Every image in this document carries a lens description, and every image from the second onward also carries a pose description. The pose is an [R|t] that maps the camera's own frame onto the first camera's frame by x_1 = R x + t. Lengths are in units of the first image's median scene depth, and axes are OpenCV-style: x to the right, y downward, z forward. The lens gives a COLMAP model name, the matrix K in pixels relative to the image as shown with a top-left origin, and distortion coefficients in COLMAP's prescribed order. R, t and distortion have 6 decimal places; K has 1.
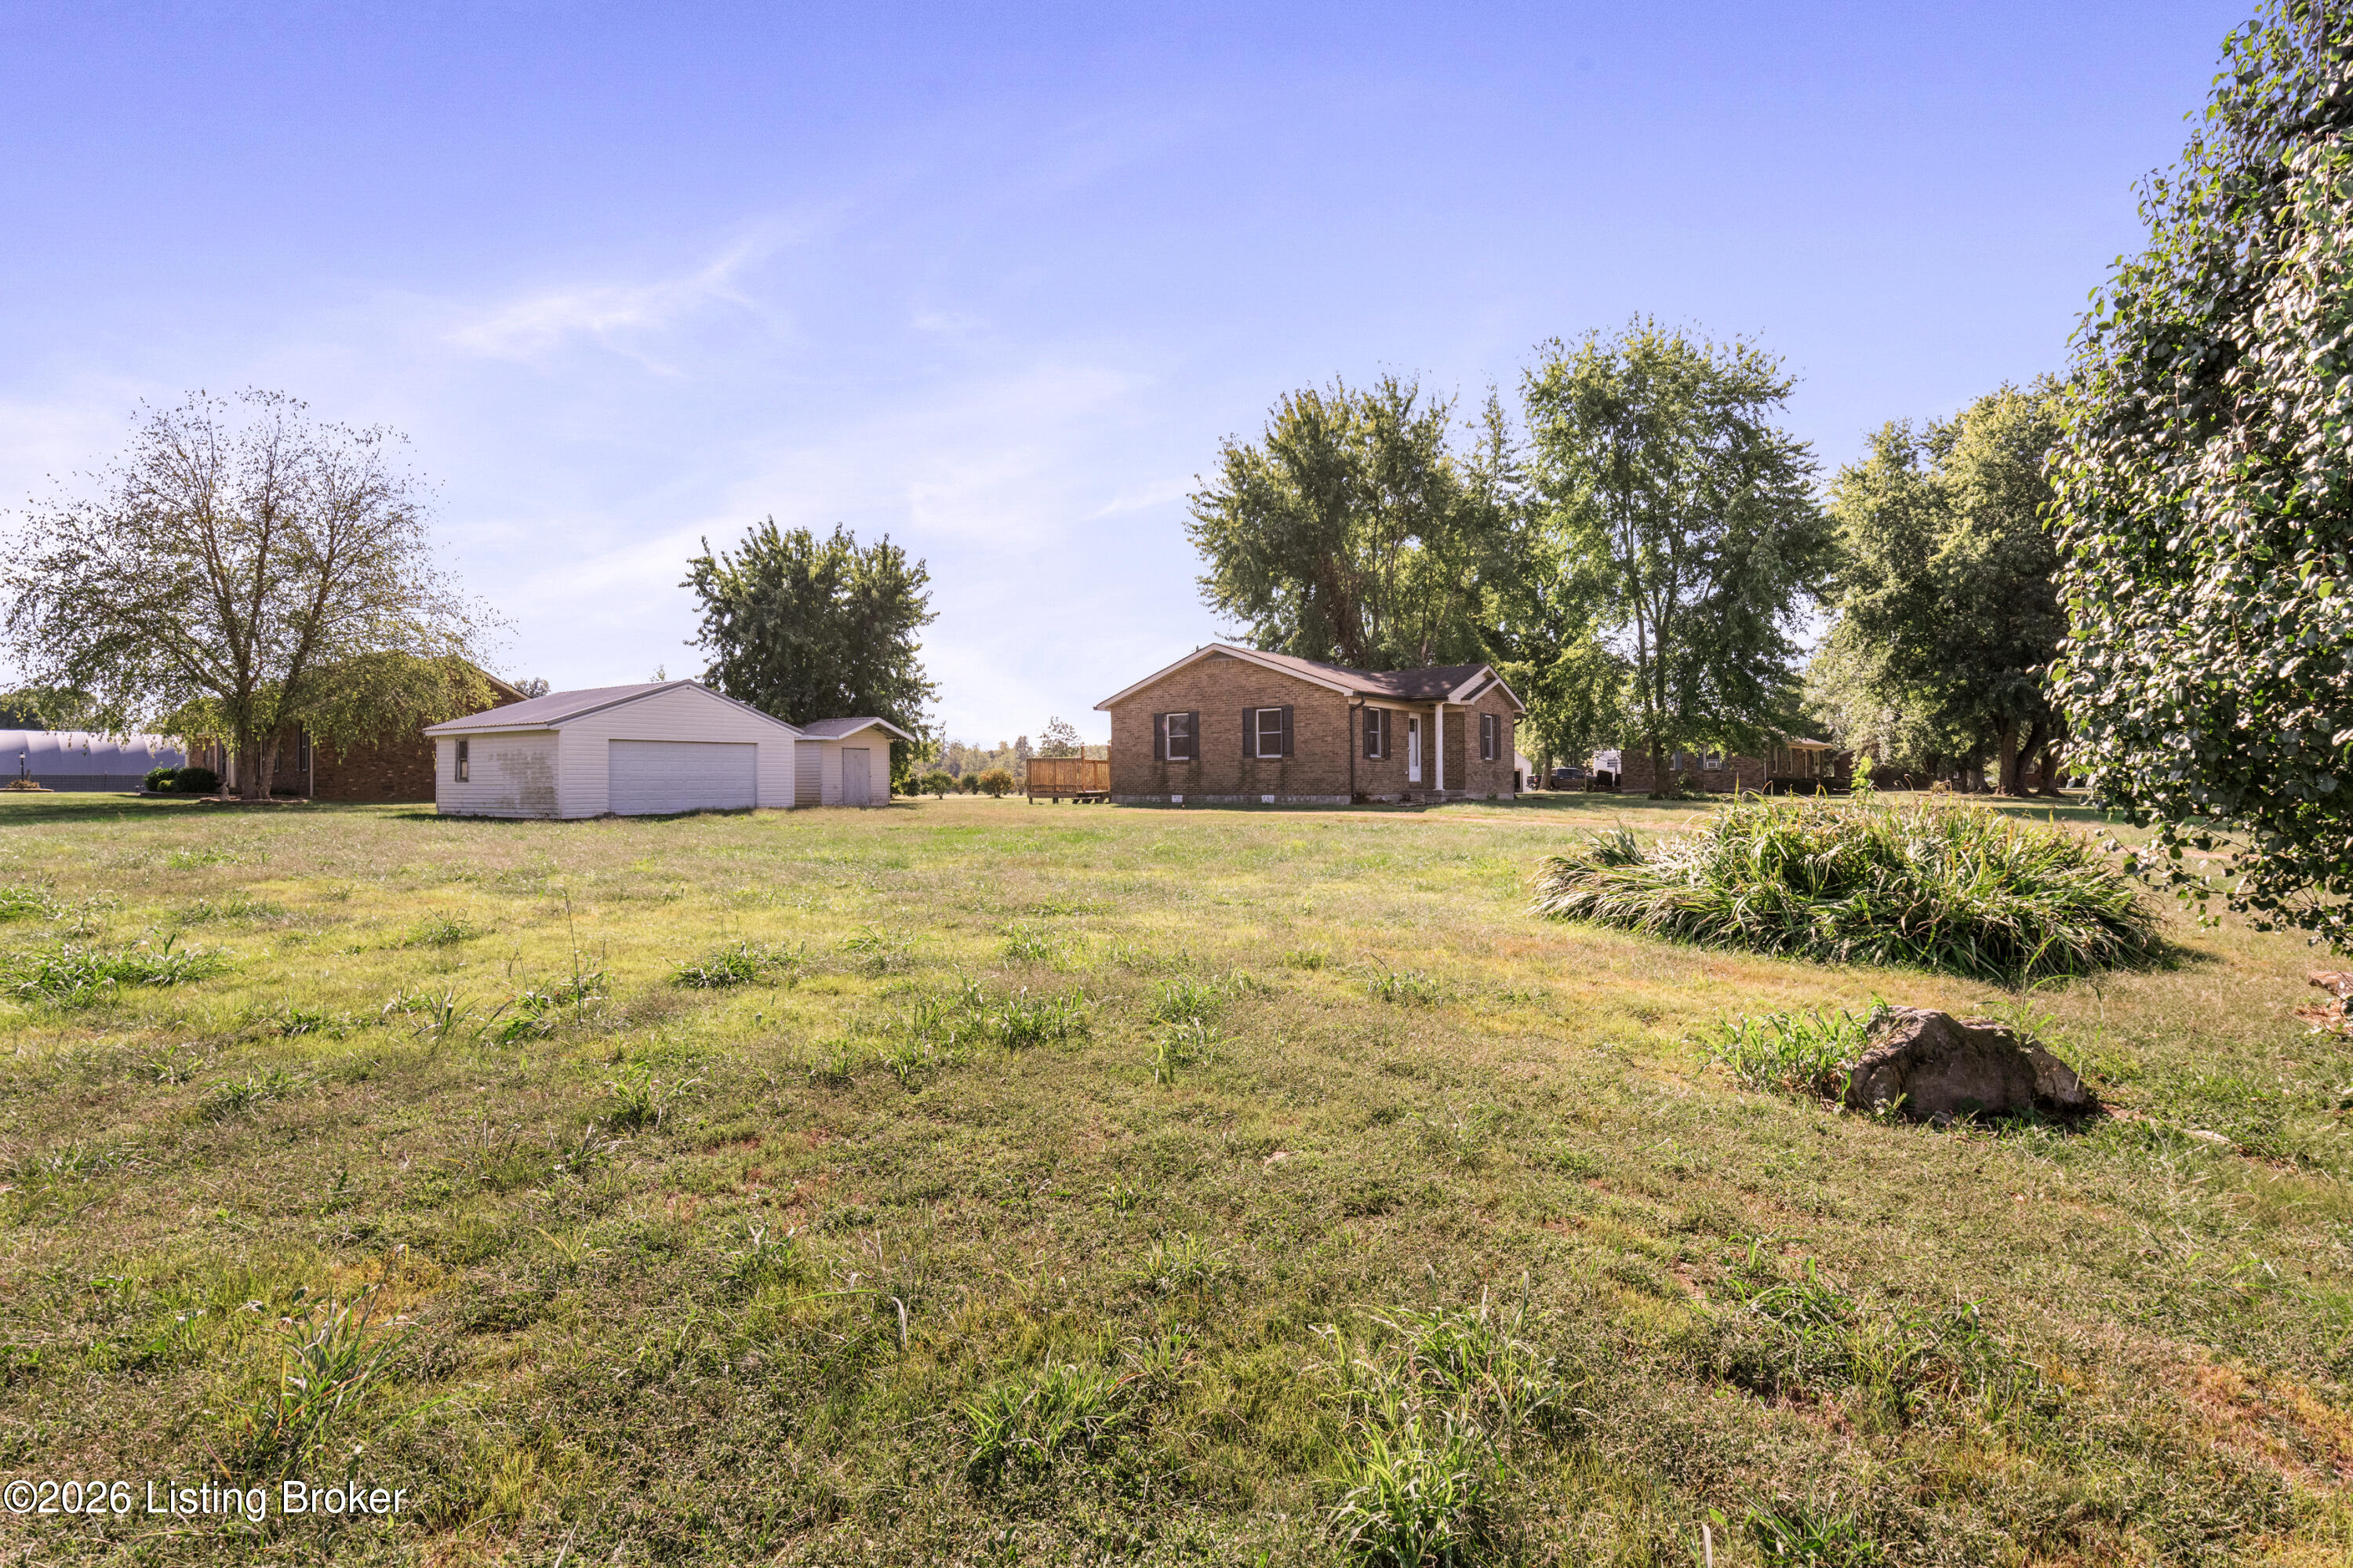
lens RADIAL K [[1081.7, 0, 1189.7], [0, 1081.7, 779.7], [0, 0, 1]] dist [-0.000949, -0.000070]
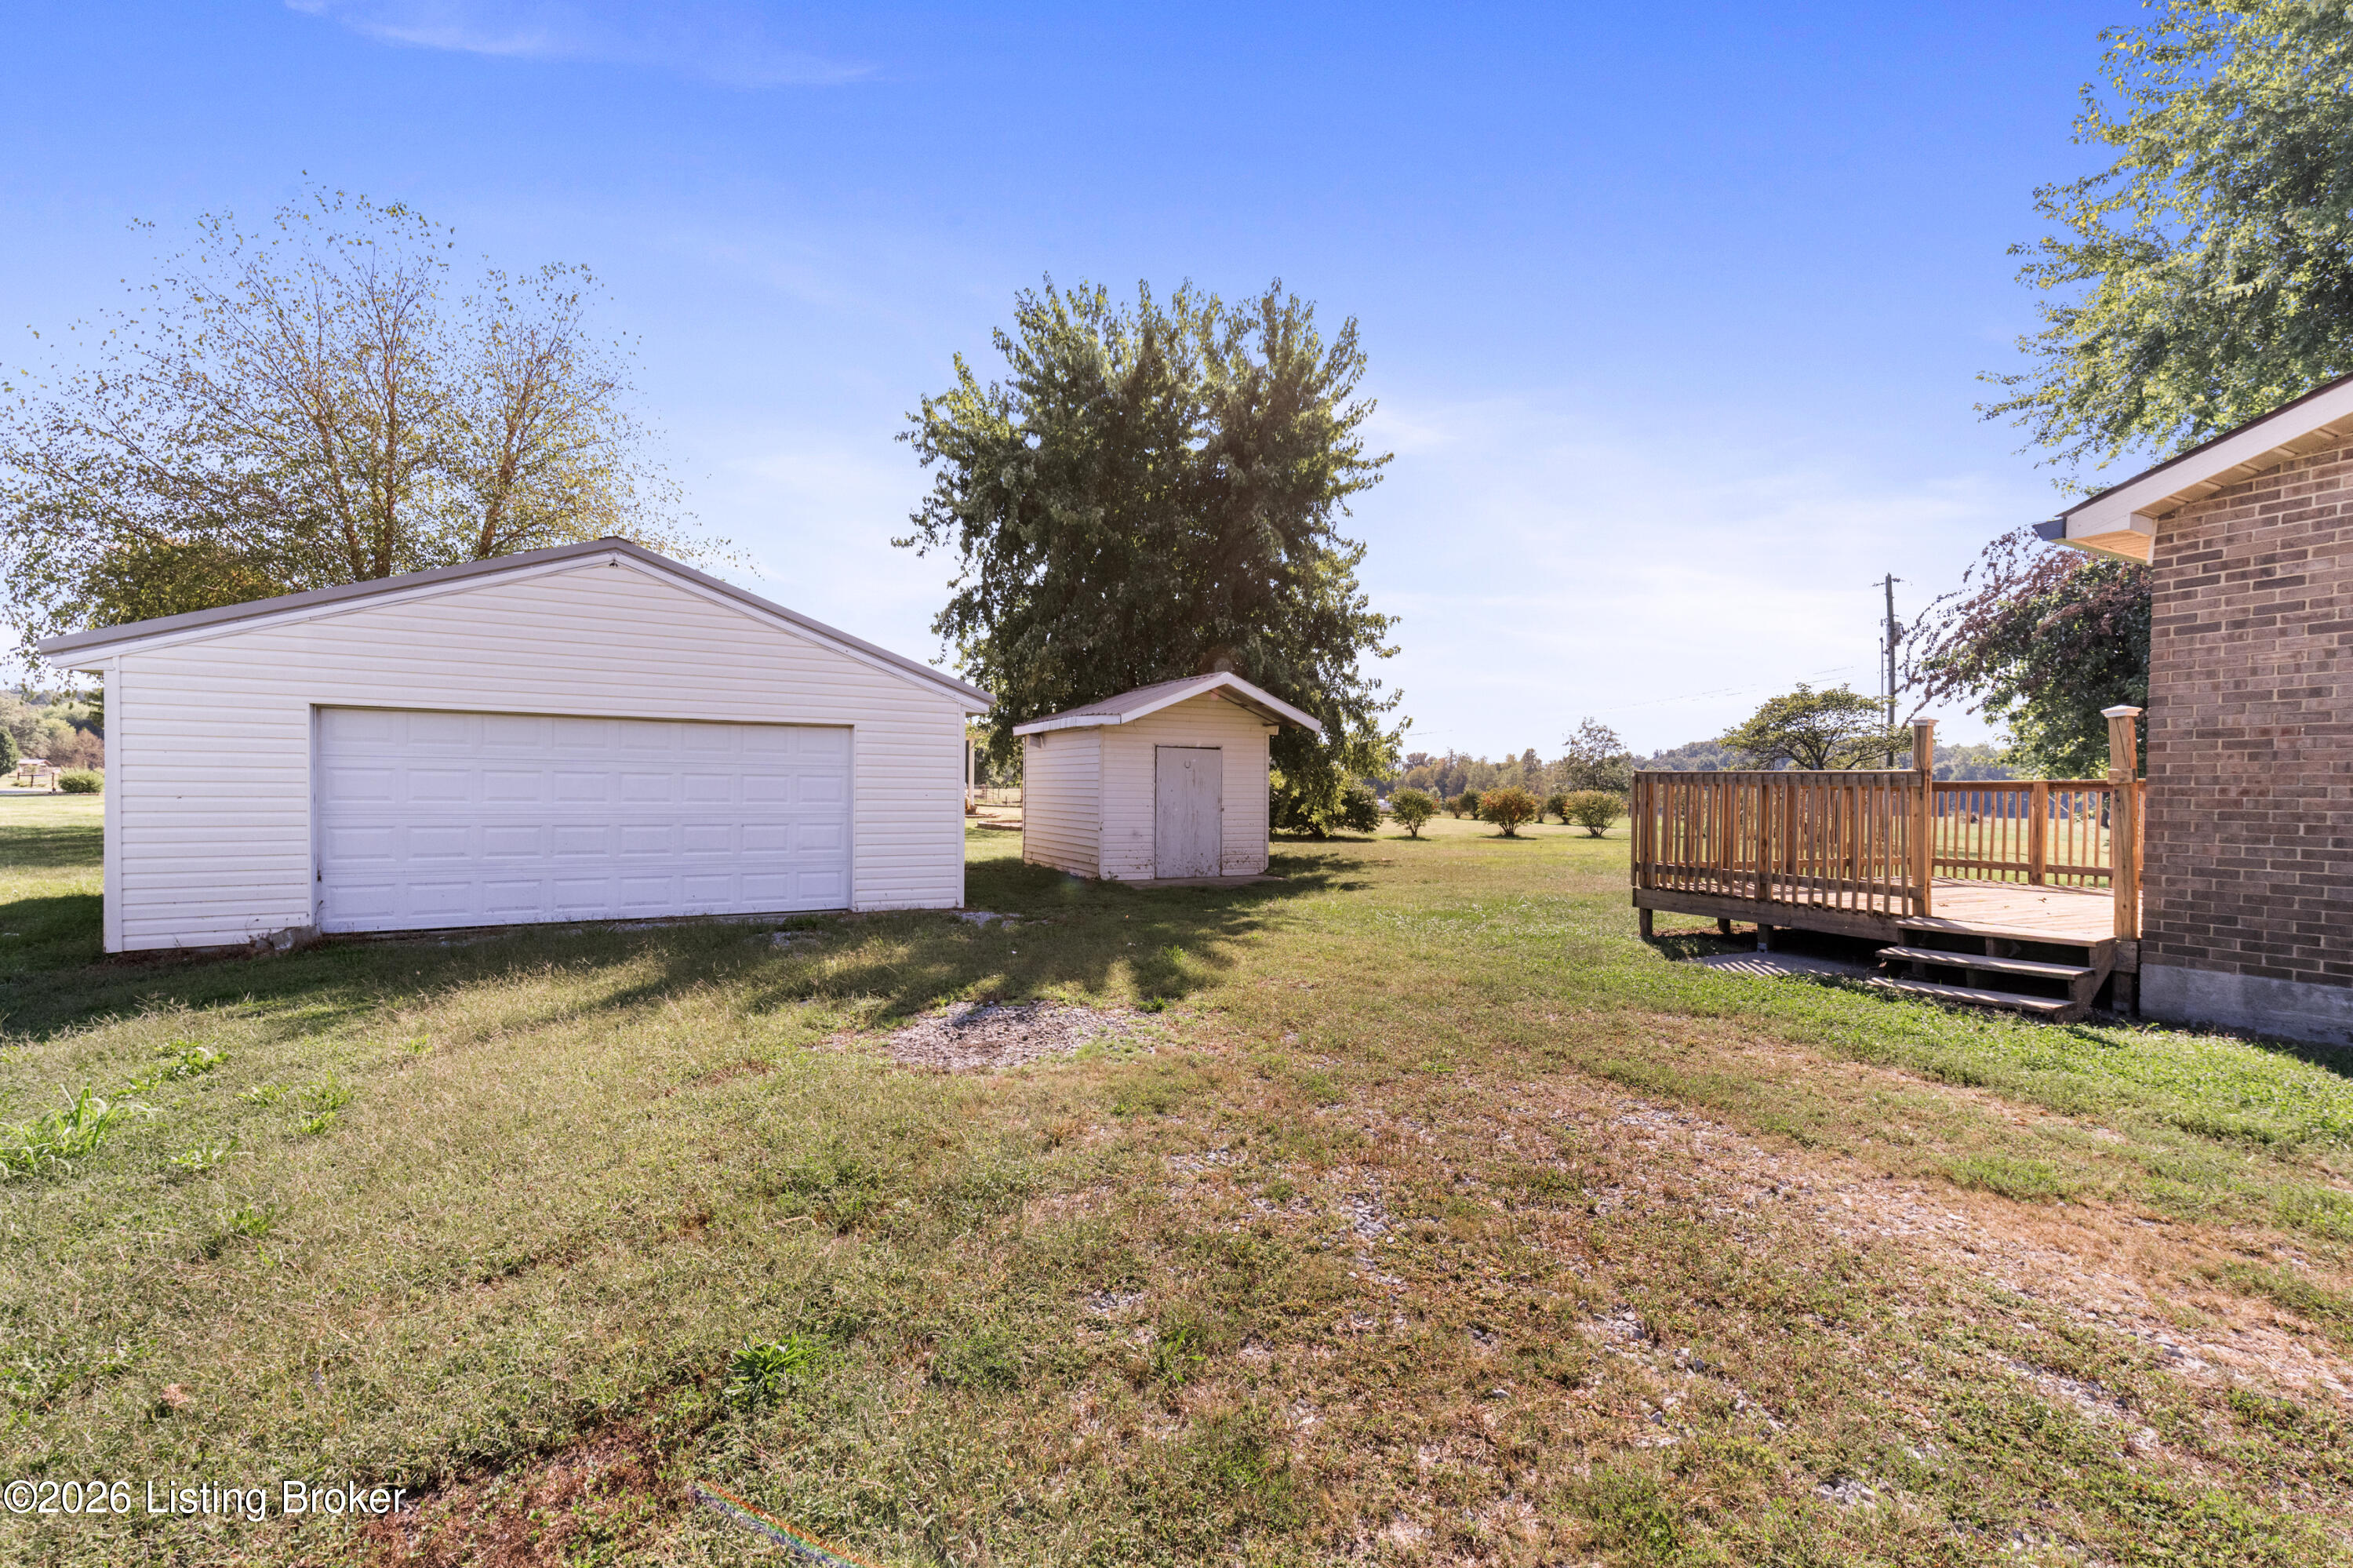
lens RADIAL K [[953.9, 0, 1179.7], [0, 953.9, 808.2], [0, 0, 1]] dist [0.009200, -0.000661]
pose [[0.876268, 0.023673, -0.481243, -0.108980], [-0.014293, 0.999630, 0.023148, -0.011698], [0.481612, -0.013405, 0.876282, 0.585903]]
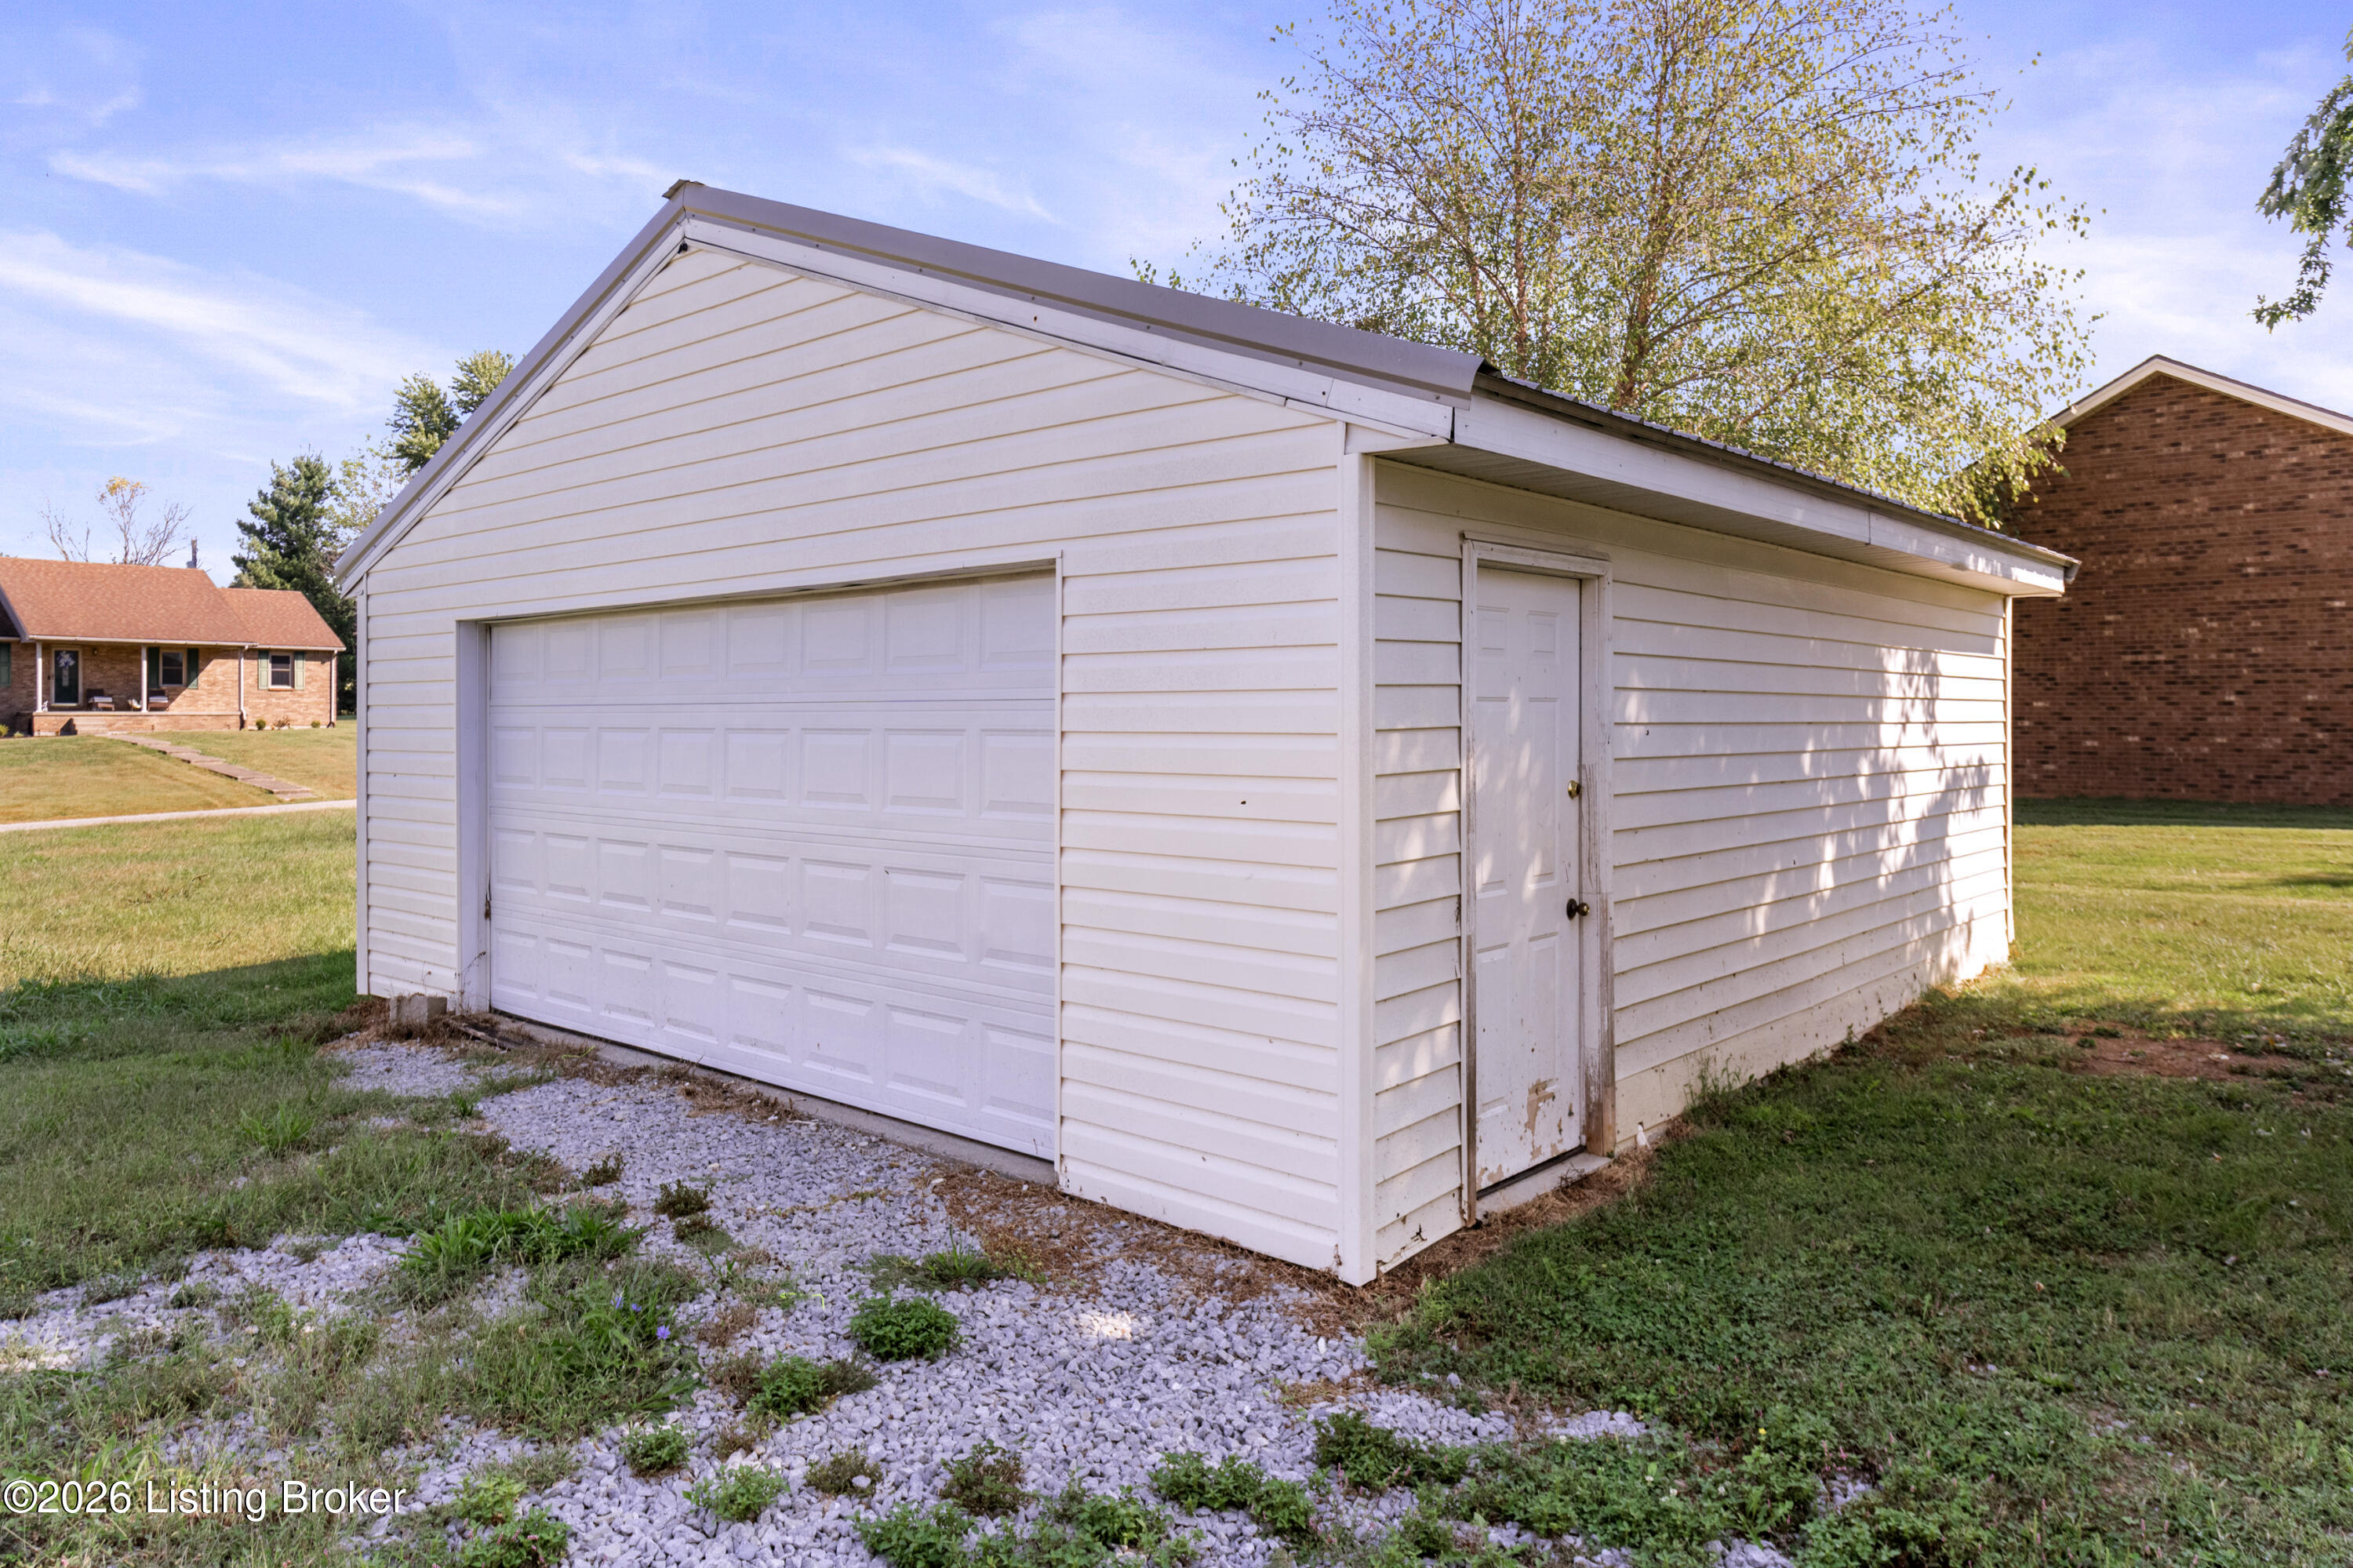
lens RADIAL K [[1495.4, 0, 1180.5], [0, 1495.4, 731.3], [0, 0, 1]] dist [0.014708, -0.004005]
pose [[-0.128395, 0.023948, -0.991434, -0.190622], [0.012390, 0.999669, 0.022543, -0.015668], [0.991646, -0.009389, -0.128650, 0.789896]]
